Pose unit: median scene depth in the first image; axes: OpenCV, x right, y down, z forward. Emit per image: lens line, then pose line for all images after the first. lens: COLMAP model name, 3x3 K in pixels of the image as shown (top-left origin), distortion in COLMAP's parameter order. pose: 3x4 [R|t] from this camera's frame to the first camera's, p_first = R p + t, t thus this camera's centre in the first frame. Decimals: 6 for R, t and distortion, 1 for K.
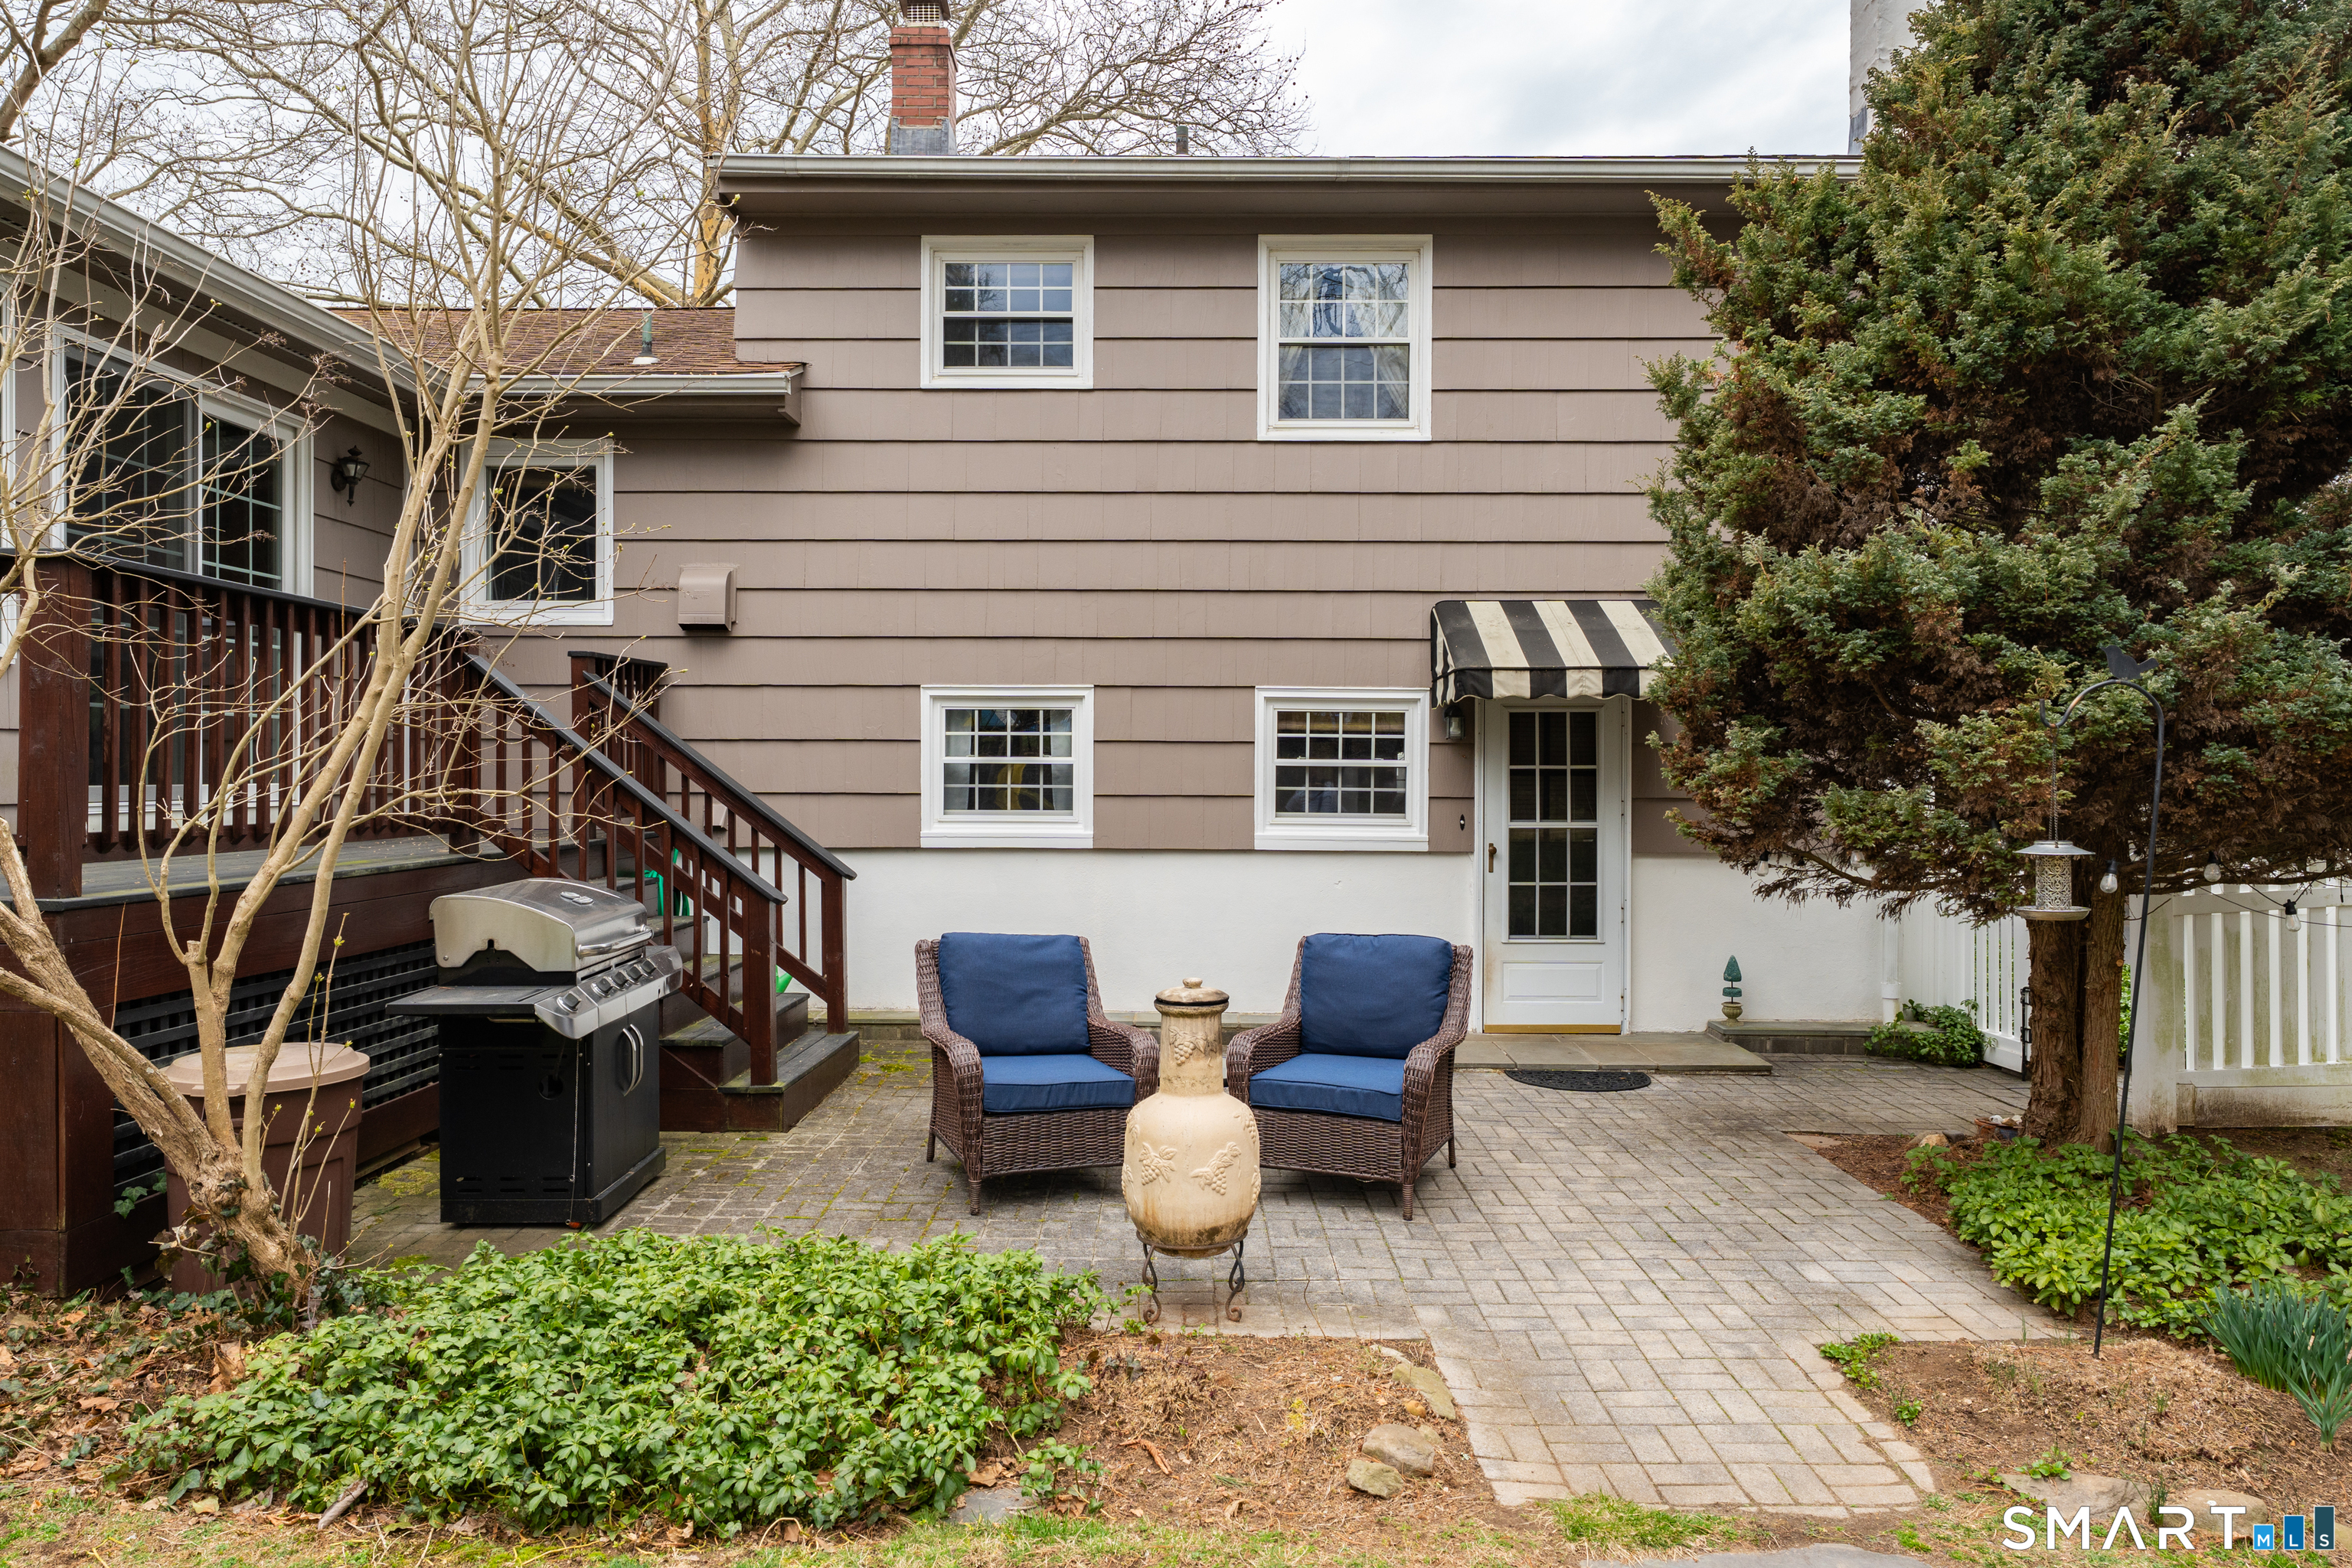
lens RADIAL K [[1537.5, 0, 1169.9], [0, 1537.5, 771.2], [0, 0, 1]] dist [0.001636, -0.000008]
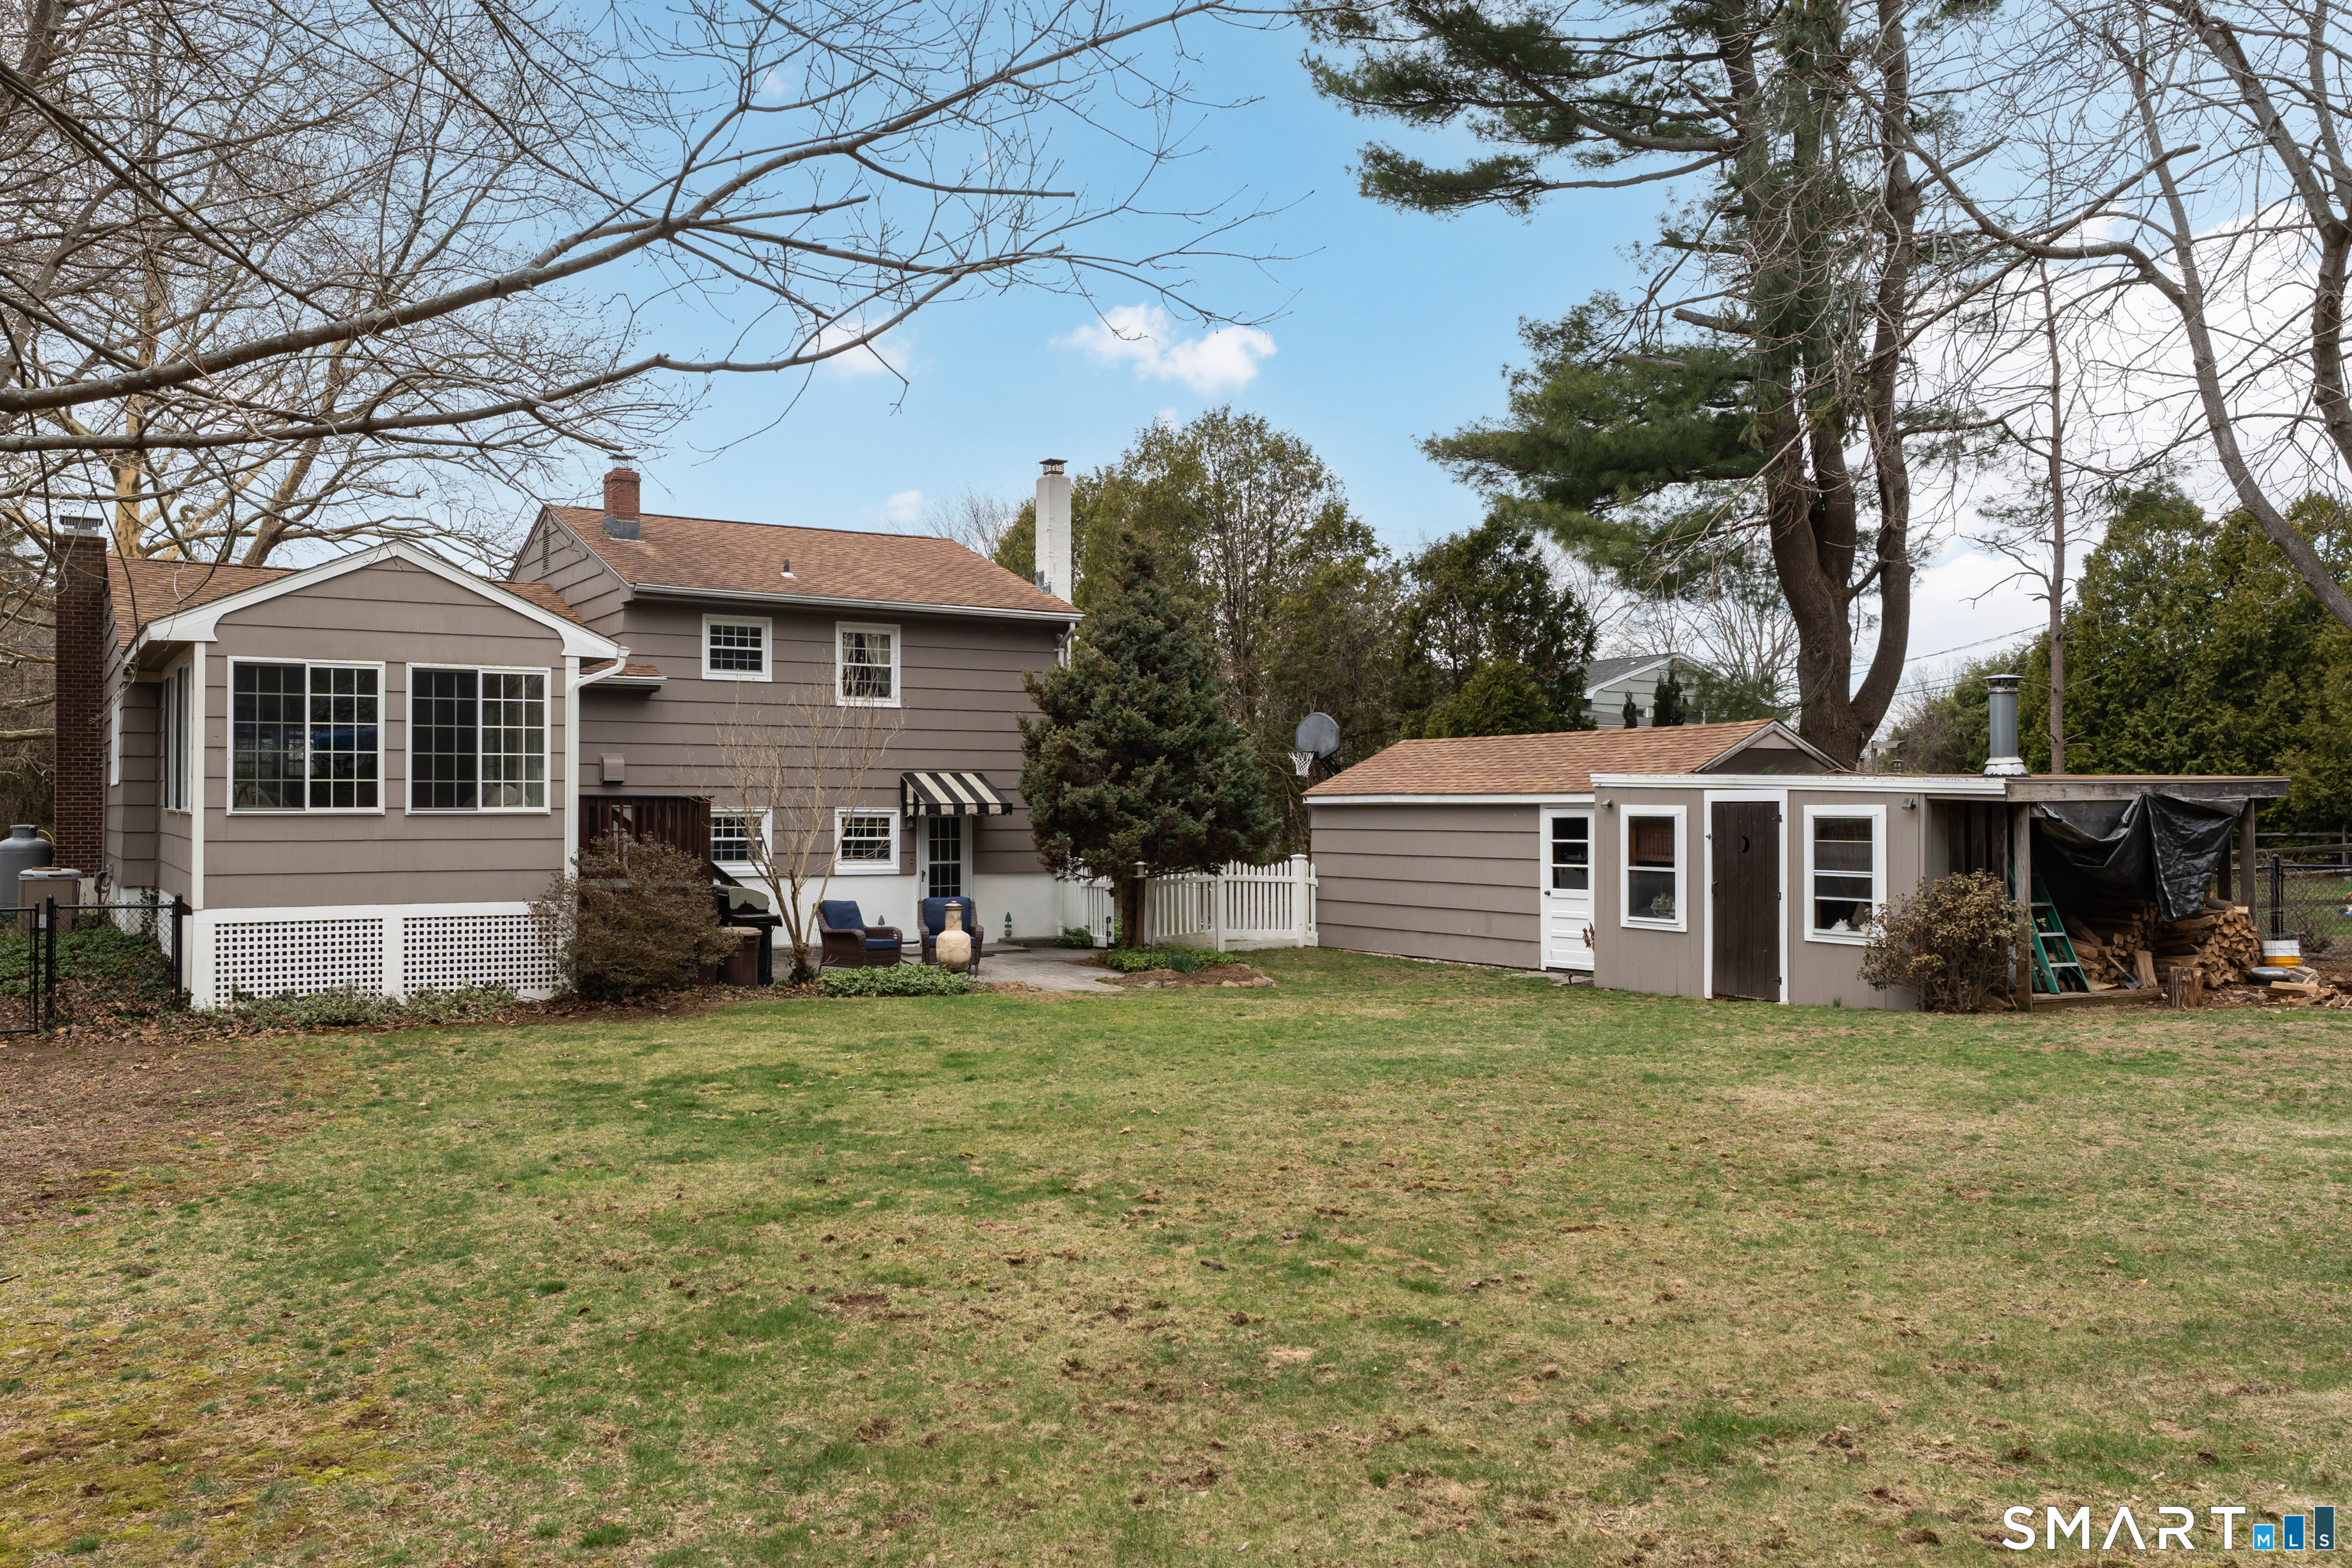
lens RADIAL K [[1785.2, 0, 1010.4], [0, 1785.2, 790.9], [0, 0, 1]] dist [0.005770, 0.008395]
pose [[0.864973, 0.002145, 0.501814, -1.117547], [0.003449, 0.999942, -0.010219, -0.051326], [-0.501807, 0.010570, 0.864915, -1.569255]]
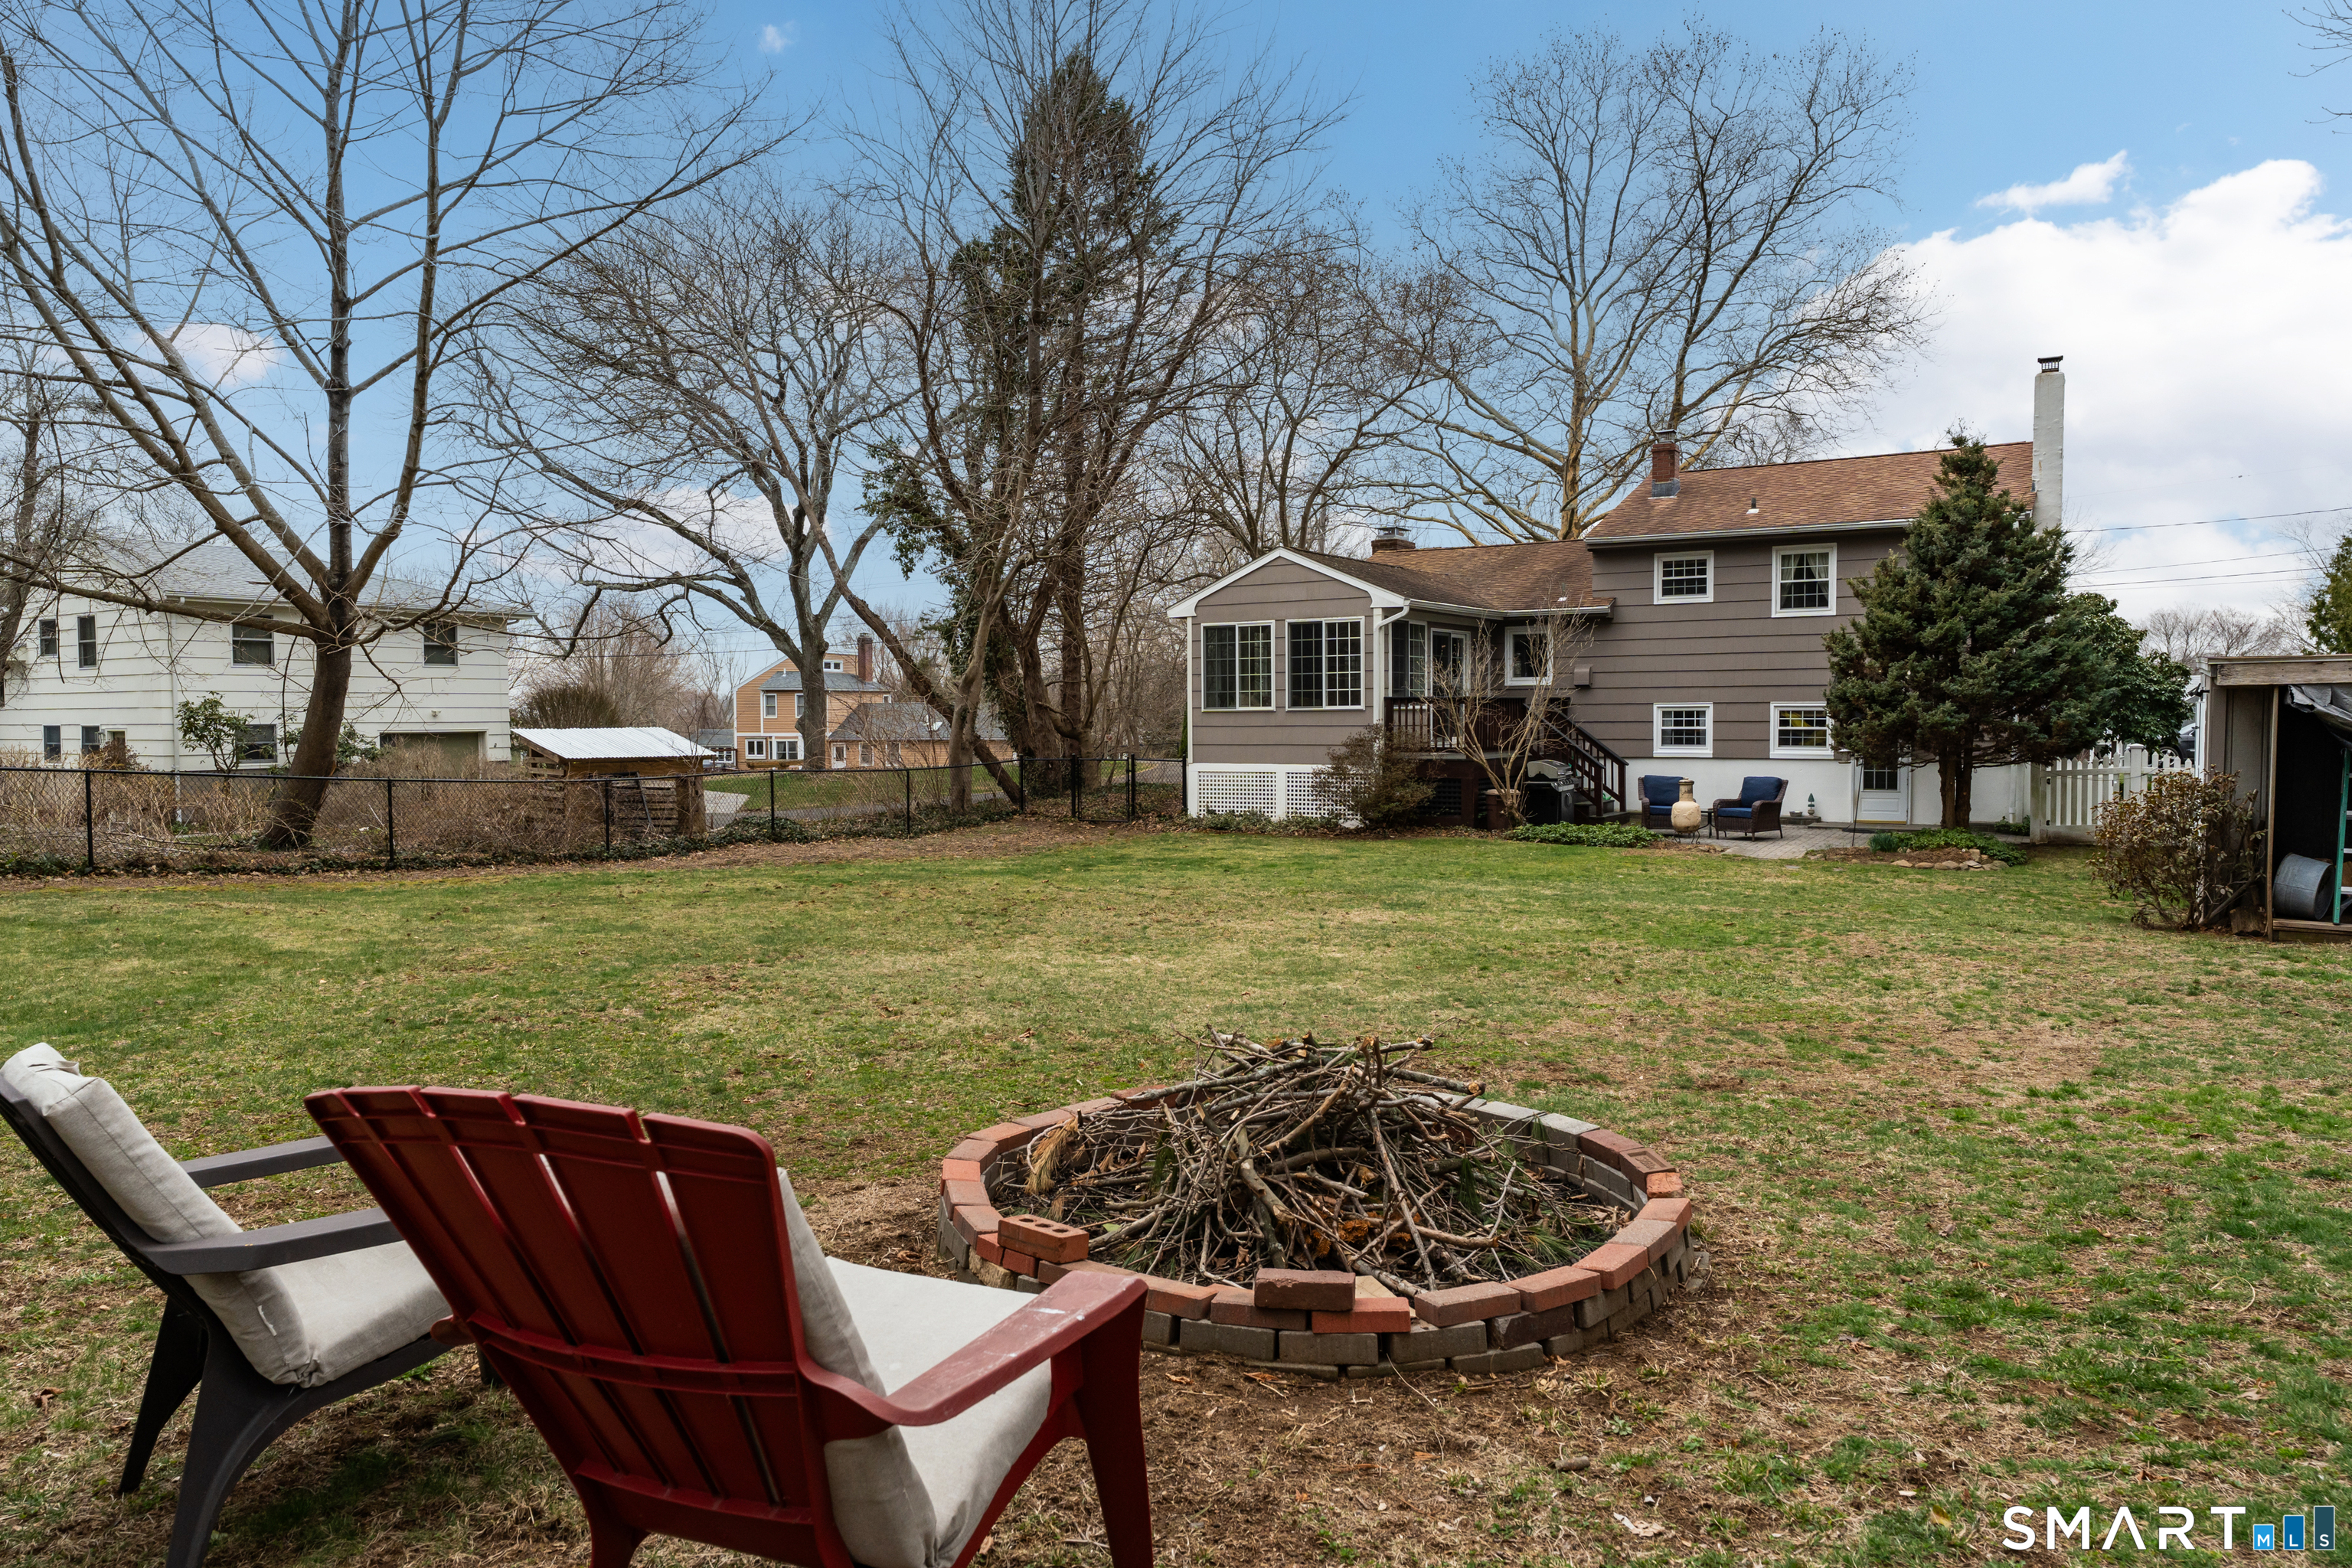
lens RADIAL K [[1575.1, 0, 1176.0], [0, 1575.1, 784.0], [0, 0, 1]] dist [0.001998, 0.000546]
pose [[0.861610, 0.012953, -0.507405, 0.602895], [0.009359, 0.999099, 0.041397, -0.034511], [0.507484, -0.040417, 0.860713, -2.149400]]
